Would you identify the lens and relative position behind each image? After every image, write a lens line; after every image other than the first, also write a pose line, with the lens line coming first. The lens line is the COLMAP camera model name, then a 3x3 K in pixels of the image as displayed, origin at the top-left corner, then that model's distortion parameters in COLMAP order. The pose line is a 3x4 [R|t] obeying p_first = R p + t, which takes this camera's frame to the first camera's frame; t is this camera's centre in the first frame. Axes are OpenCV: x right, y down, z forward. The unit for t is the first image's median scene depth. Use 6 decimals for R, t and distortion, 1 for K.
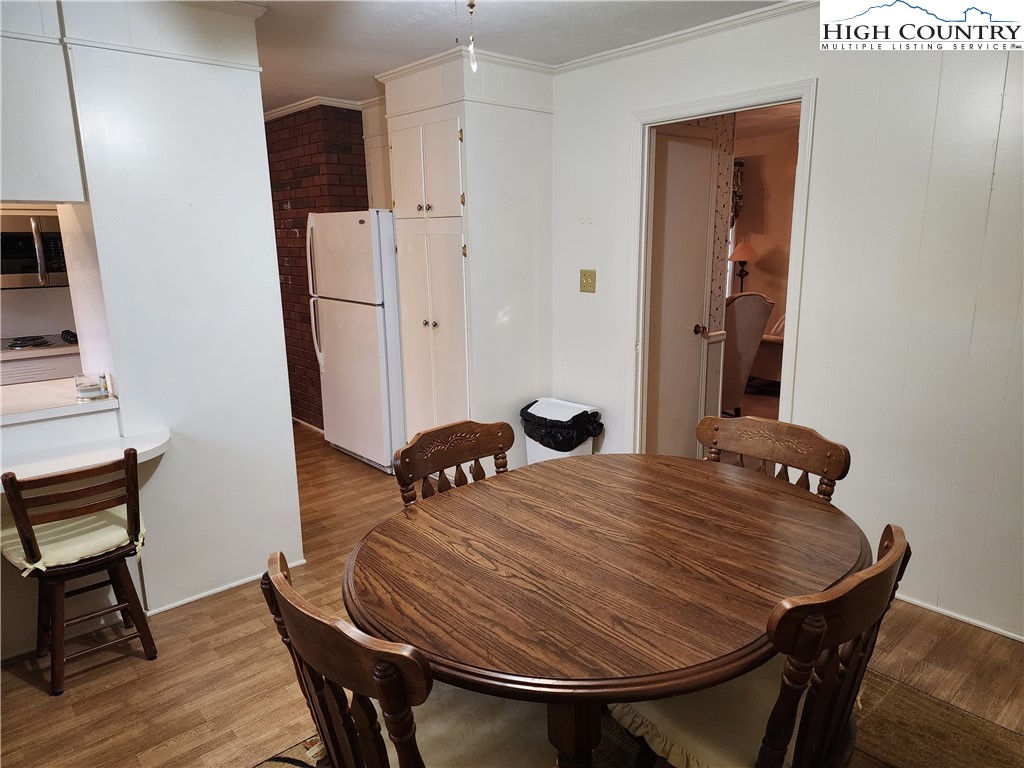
lens RADIAL K [[685.7, 0, 517.6], [0, 685.7, 385.8], [0, 0, 1]] dist [0.071115, -0.060137]
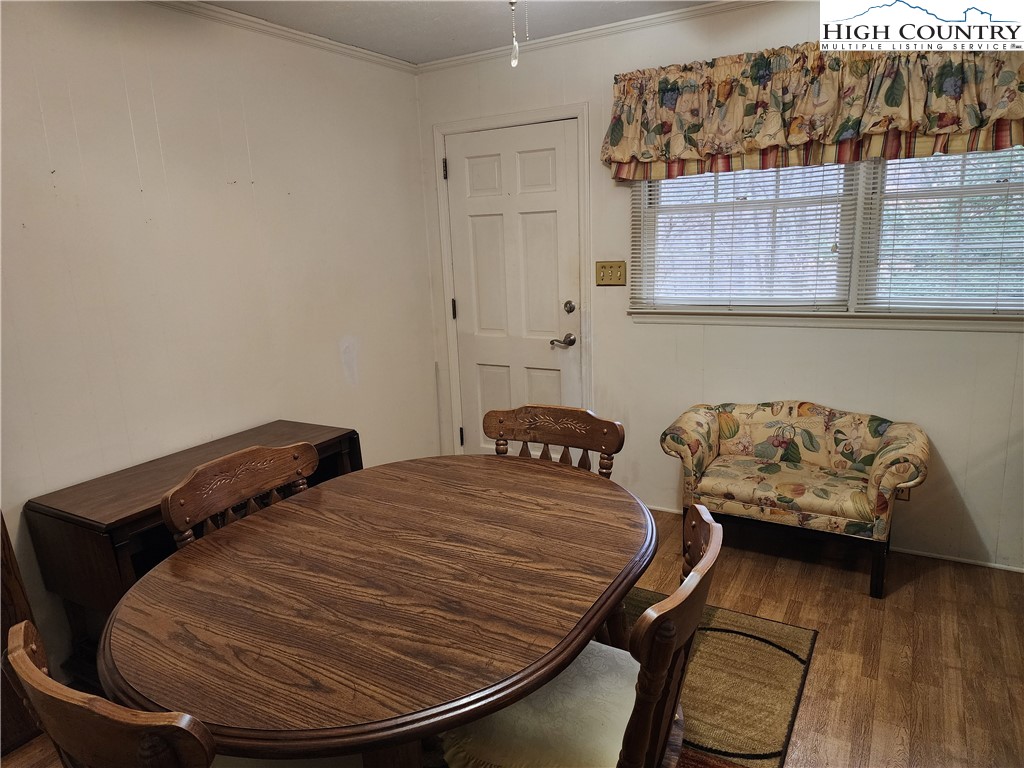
lens RADIAL K [[685.7, 0, 509.5], [0, 685.7, 382.0], [0, 0, 1]] dist [0.071115, -0.060137]
pose [[-0.951237, 0.122264, -0.283194, 0.253811], [-0.004691, 0.912251, 0.409605, -0.387598], [0.308424, 0.390961, -0.867193, 1.790715]]
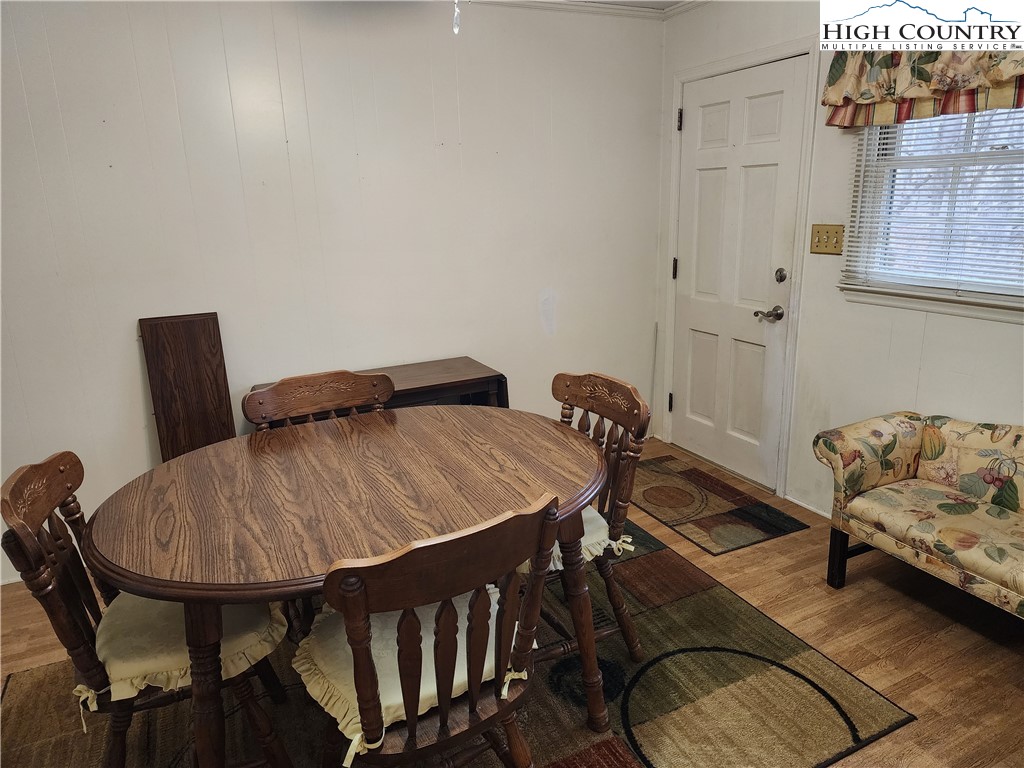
lens RADIAL K [[685.7, 0, 516.1], [0, 685.7, 375.0], [0, 0, 1]] dist [0.071115, -0.060137]
pose [[-0.962448, -0.021211, 0.270635, -0.382475], [0.103259, 0.893399, 0.437237, -0.382856], [-0.251059, 0.448763, -0.857660, 1.820978]]
